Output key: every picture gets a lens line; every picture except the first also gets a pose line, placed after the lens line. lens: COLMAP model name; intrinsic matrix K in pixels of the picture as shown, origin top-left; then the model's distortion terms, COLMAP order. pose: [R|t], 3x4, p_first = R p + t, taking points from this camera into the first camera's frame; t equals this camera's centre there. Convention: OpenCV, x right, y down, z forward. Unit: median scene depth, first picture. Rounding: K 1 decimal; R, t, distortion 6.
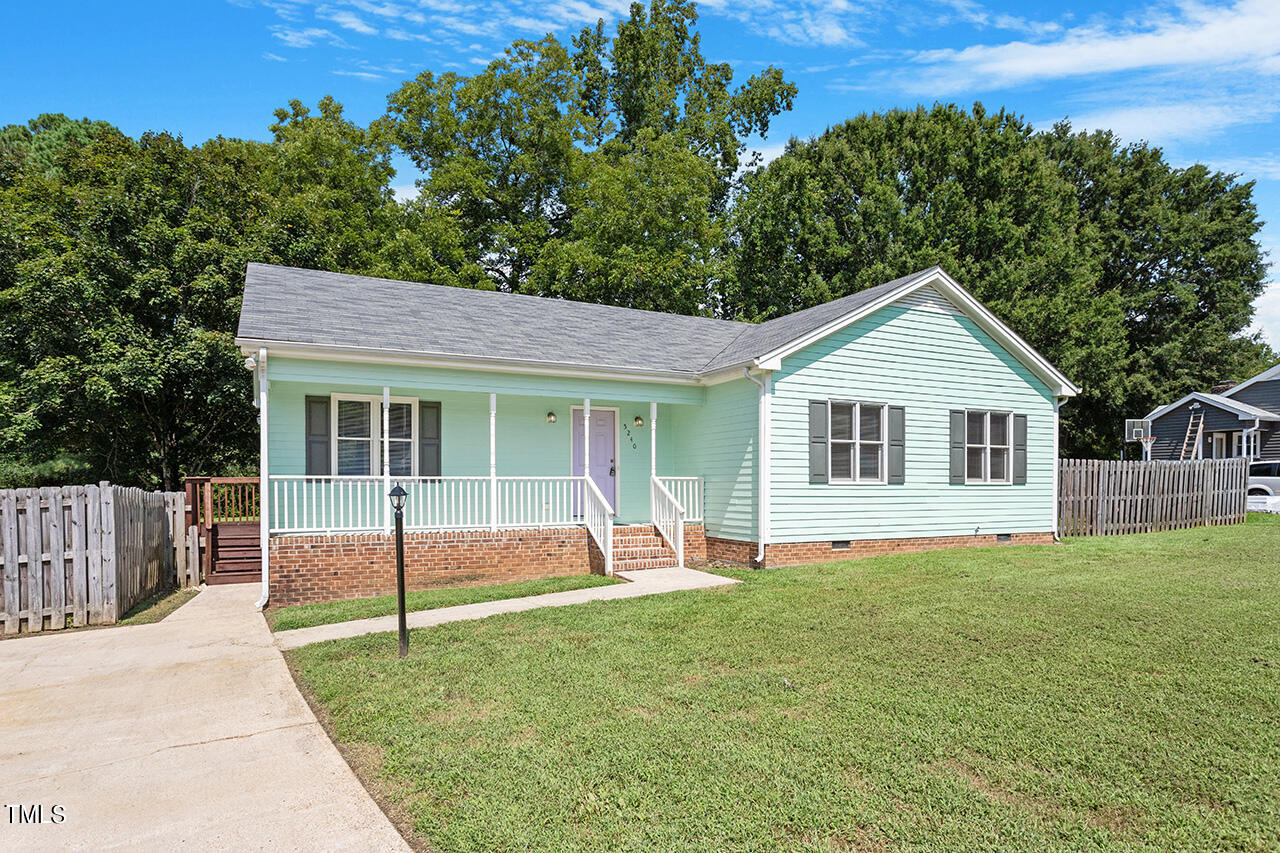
lens RADIAL K [[777.4, 0, 640.0], [0, 777.4, 426.5], [0, 0, 1]] dist [0.003138, -0.000467]
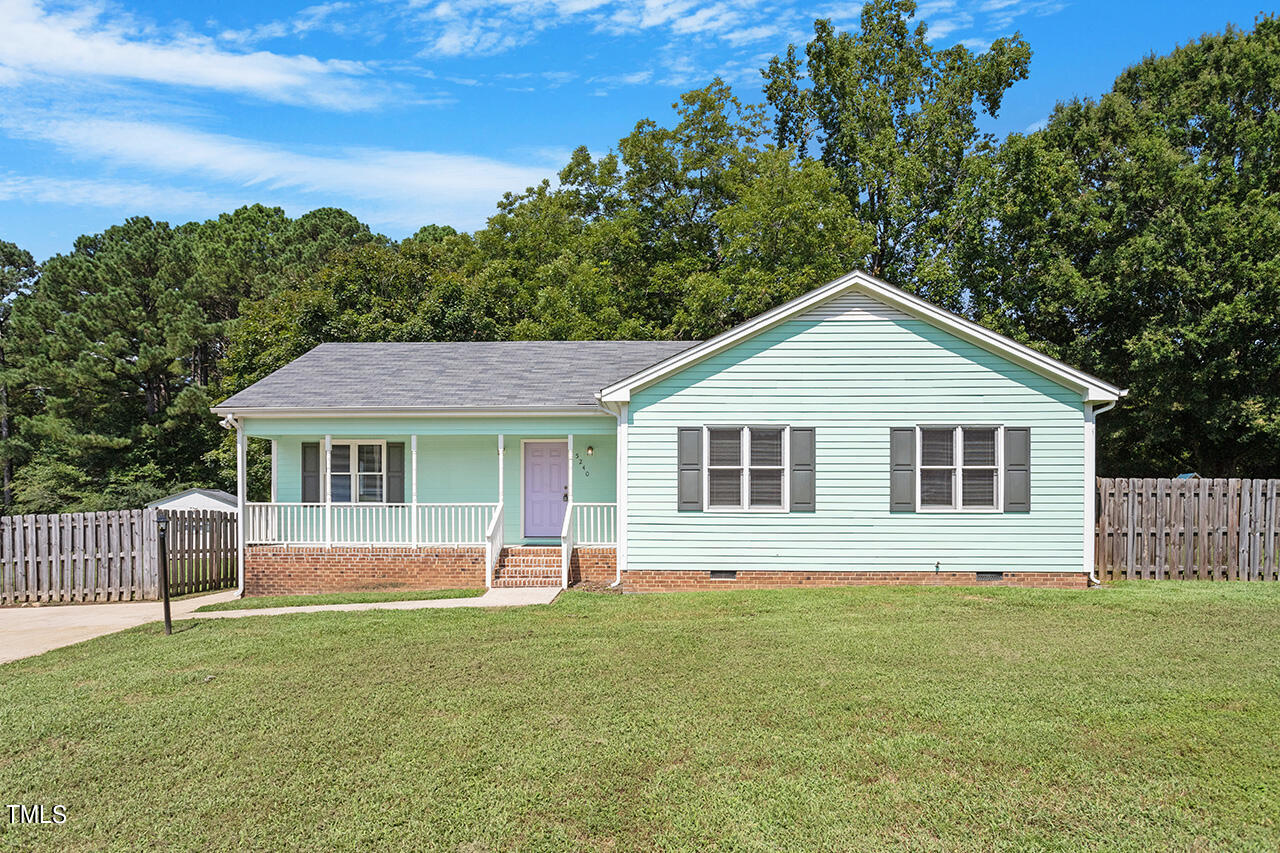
lens RADIAL K [[759.8, 0, 640.0], [0, 759.8, 426.5], [0, 0, 1]] dist [-0.006428, 0.001814]
pose [[0.867513, -0.044917, -0.495382, 0.631607], [0.034442, 0.998948, -0.030261, -0.006897], [0.496221, 0.009190, 0.868148, 0.122381]]
